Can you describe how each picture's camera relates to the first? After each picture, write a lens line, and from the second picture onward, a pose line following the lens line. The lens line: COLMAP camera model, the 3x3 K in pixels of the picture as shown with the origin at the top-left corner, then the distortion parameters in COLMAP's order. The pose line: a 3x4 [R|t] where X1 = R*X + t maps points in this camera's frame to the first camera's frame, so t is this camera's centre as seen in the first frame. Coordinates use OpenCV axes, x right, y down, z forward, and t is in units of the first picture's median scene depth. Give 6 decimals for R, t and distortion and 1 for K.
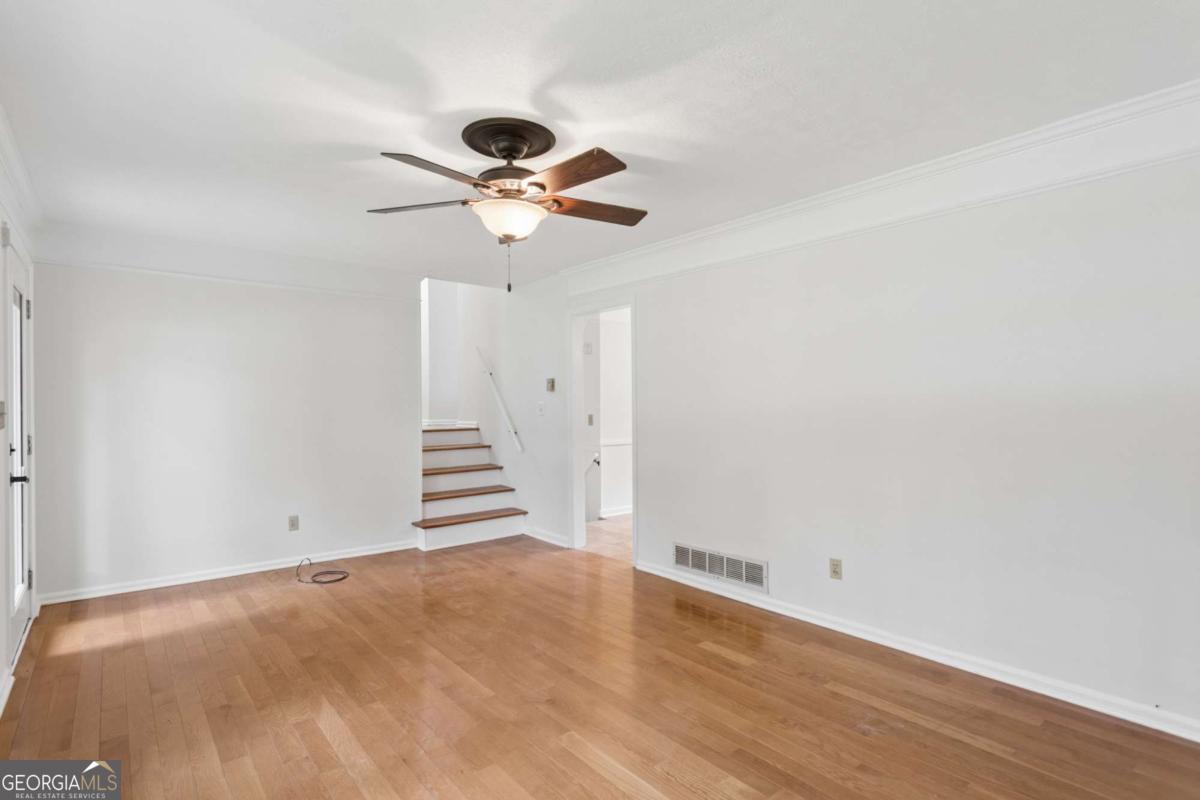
lens RADIAL K [[607.4, 0, 595.2], [0, 607.4, 407.9], [0, 0, 1]] dist [-0.004045, 0.001039]
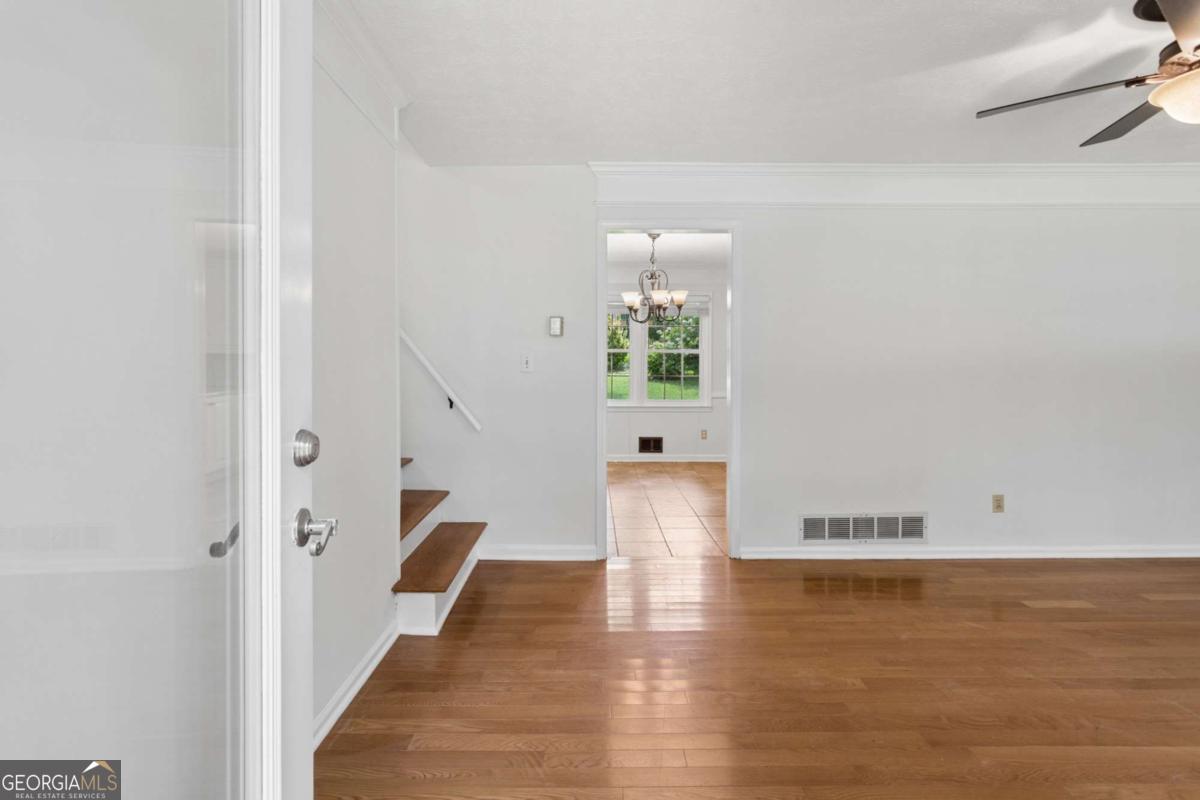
lens RADIAL K [[607.4, 0, 586.5], [0, 607.4, 373.8], [0, 0, 1]] dist [-0.004045, 0.001039]
pose [[0.616902, -0.007098, 0.787008, -1.039894], [0.001478, 0.999968, 0.007861, 0.018417], [-0.787038, -0.003686, 0.616893, 1.000410]]
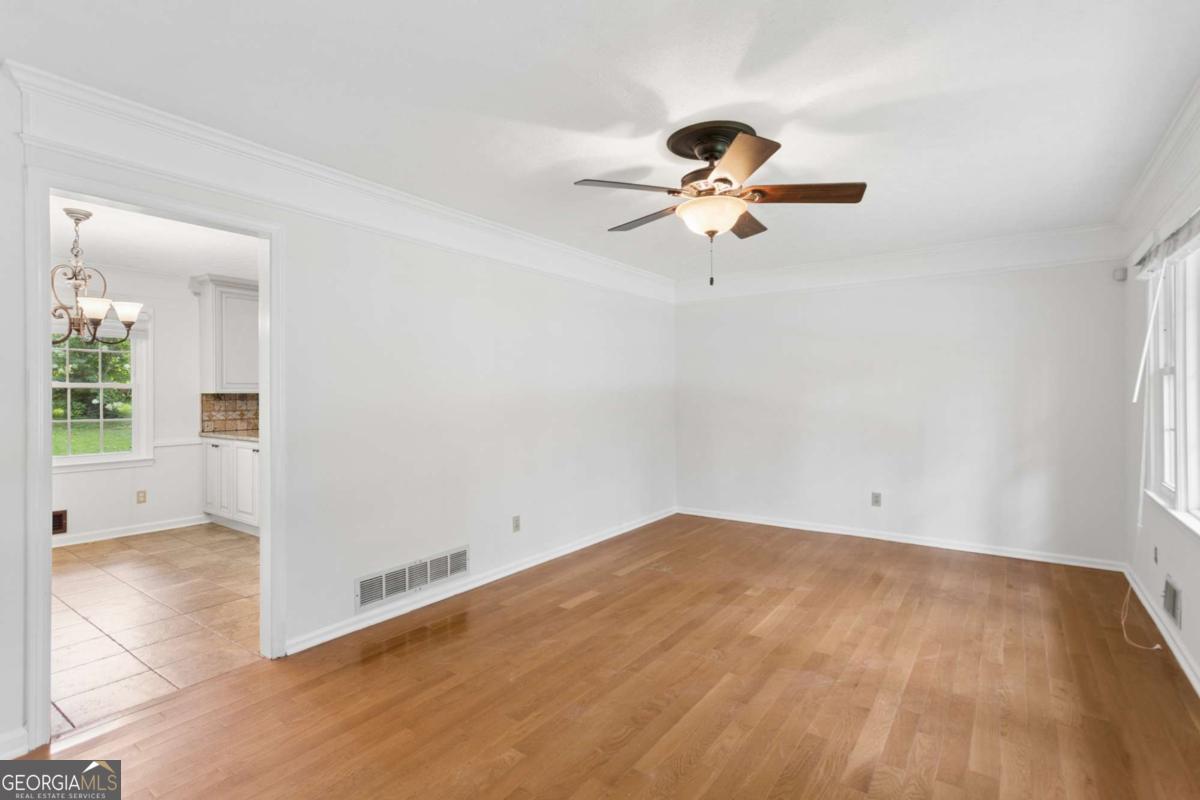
lens RADIAL K [[579.2, 0, 606.8], [0, 579.2, 393.3], [0, 0, 1]] dist [0.007587, 0.001740]
pose [[-0.284884, 0.010442, 0.958505, -0.916423], [0.013345, 0.999887, -0.006927, 0.001296], [-0.958469, 0.010818, -0.284991, 1.279799]]
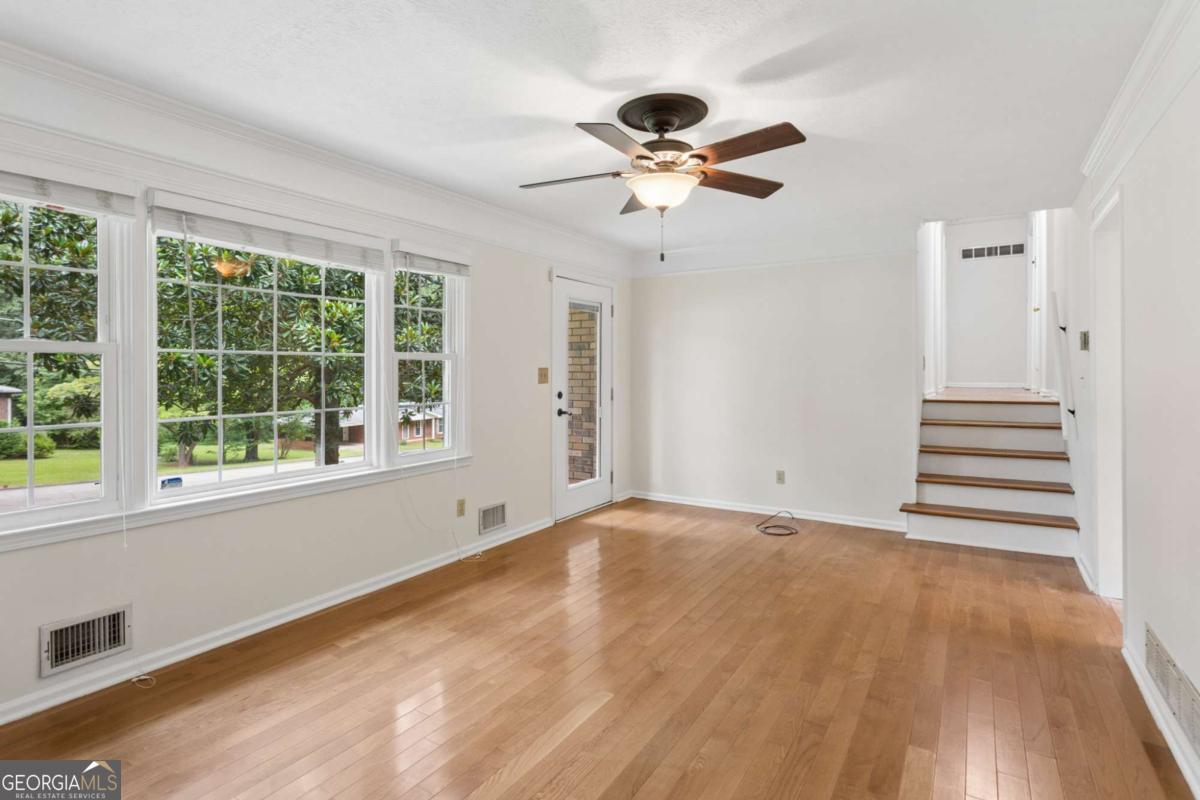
lens RADIAL K [[607.4, 0, 579.4], [0, 607.4, 377.6], [0, 0, 1]] dist [-0.004045, 0.001039]
pose [[0.307334, 0.014824, -0.951486, 0.696040], [-0.003922, 0.999890, 0.014312, -0.010255], [0.951594, -0.000667, 0.307359, 0.486134]]
